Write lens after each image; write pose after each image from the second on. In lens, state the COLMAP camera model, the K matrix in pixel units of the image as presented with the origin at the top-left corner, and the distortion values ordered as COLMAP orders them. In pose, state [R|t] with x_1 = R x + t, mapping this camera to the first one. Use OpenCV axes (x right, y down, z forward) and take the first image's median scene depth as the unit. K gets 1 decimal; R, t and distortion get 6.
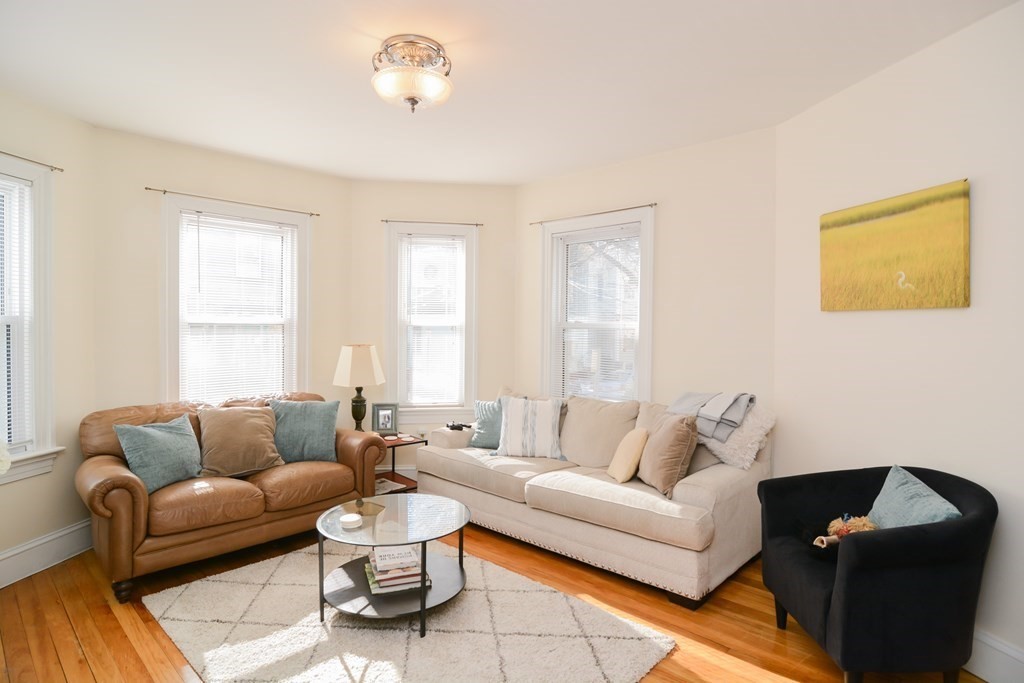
lens RADIAL K [[546.9, 0, 503.7], [0, 546.9, 336.9], [0, 0, 1]] dist [-0.010586, -0.007096]
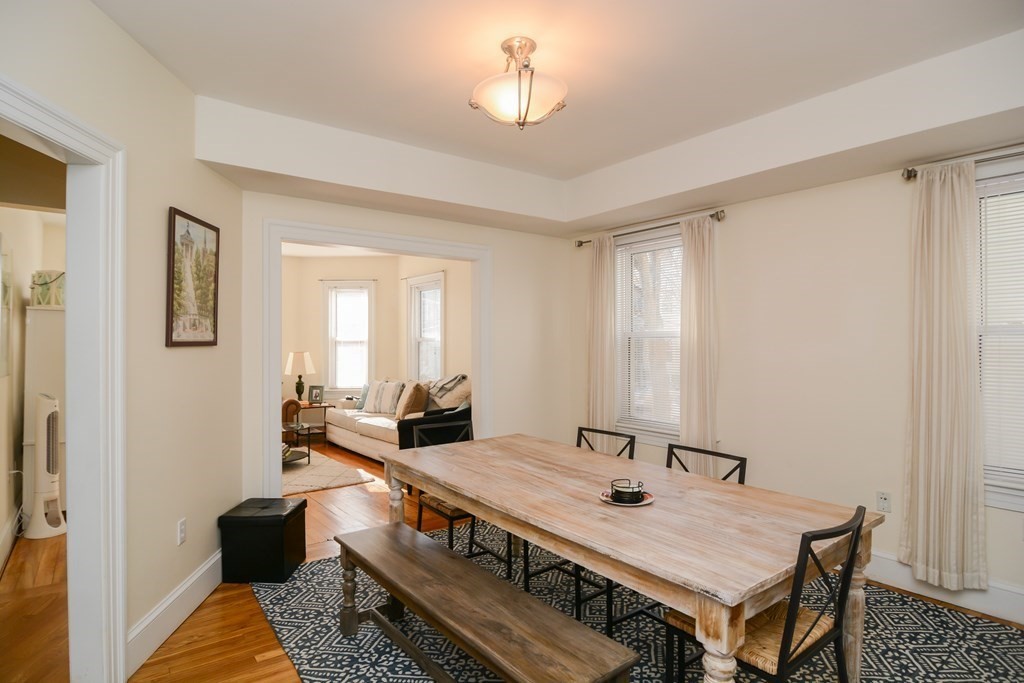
lens RADIAL K [[546.9, 0, 509.9], [0, 546.9, 341.6], [0, 0, 1]] dist [-0.010586, -0.007096]
pose [[0.987585, -0.012682, -0.156572, 0.762226], [0.009939, 0.999783, -0.018295, 0.022144], [0.156770, 0.016511, 0.987497, -0.715323]]
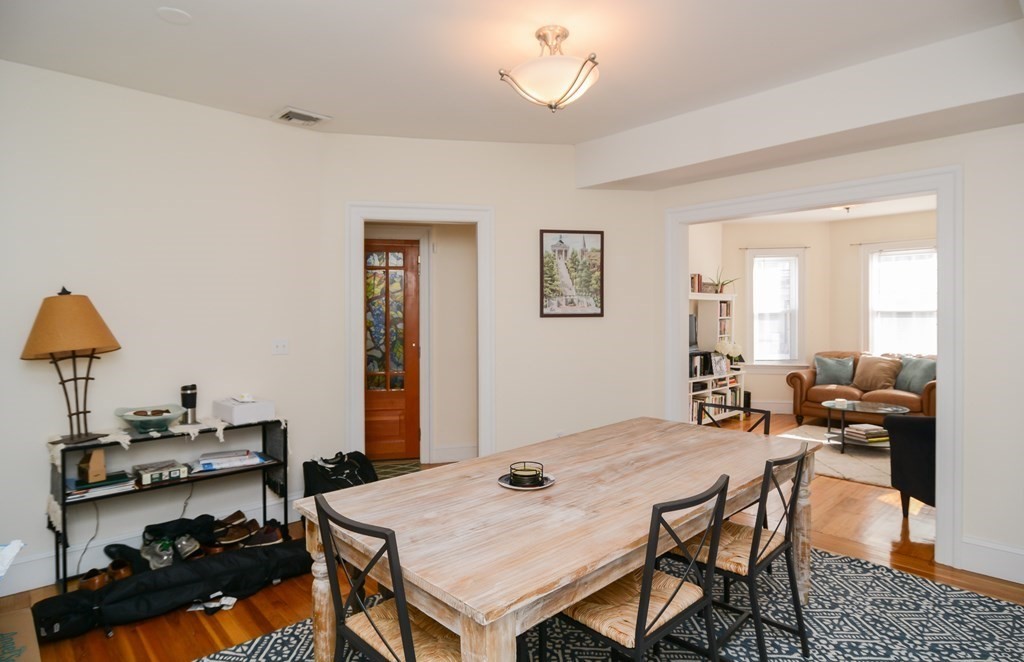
lens RADIAL K [[560.0, 0, 517.7], [0, 560.0, 316.0], [0, 0, 1]] dist [-0.002065, -0.000156]
pose [[-0.033003, -0.002339, -0.999453, 1.327569], [-0.014864, 0.999888, -0.001849, 0.012373], [0.999345, 0.014794, -0.033034, -0.146246]]
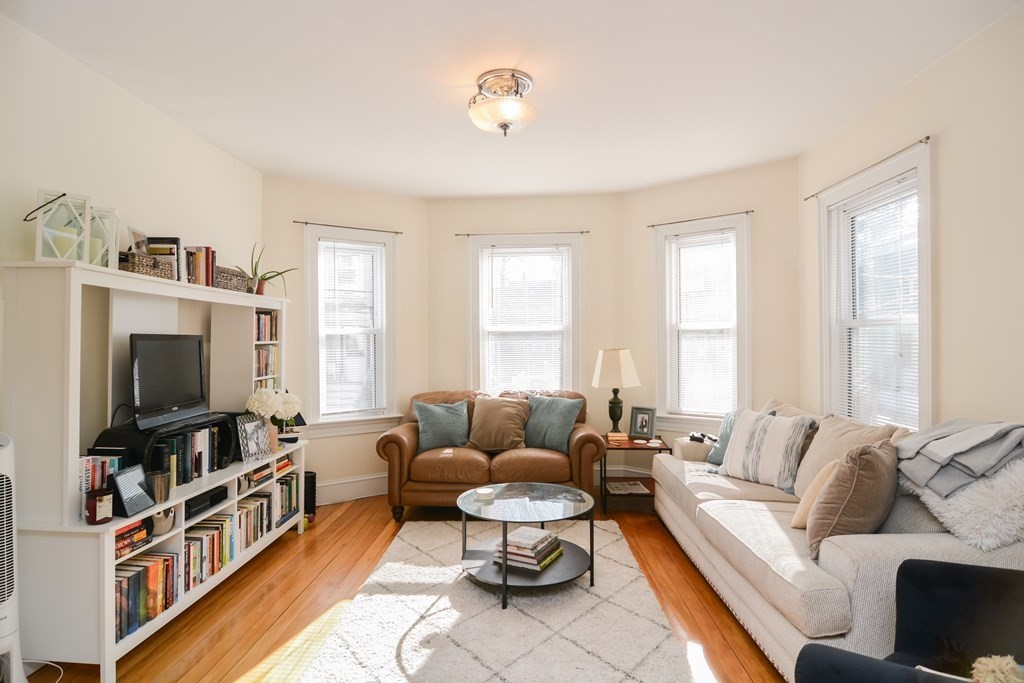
lens RADIAL K [[546.9, 0, 508.9], [0, 546.9, 338.4], [0, 0, 1]] dist [-0.010586, -0.007096]
pose [[0.662466, -0.016389, -0.748913, 0.428145], [0.001830, 0.999793, -0.020260, 0.016996], [0.749090, 0.012052, 0.662359, 0.168186]]
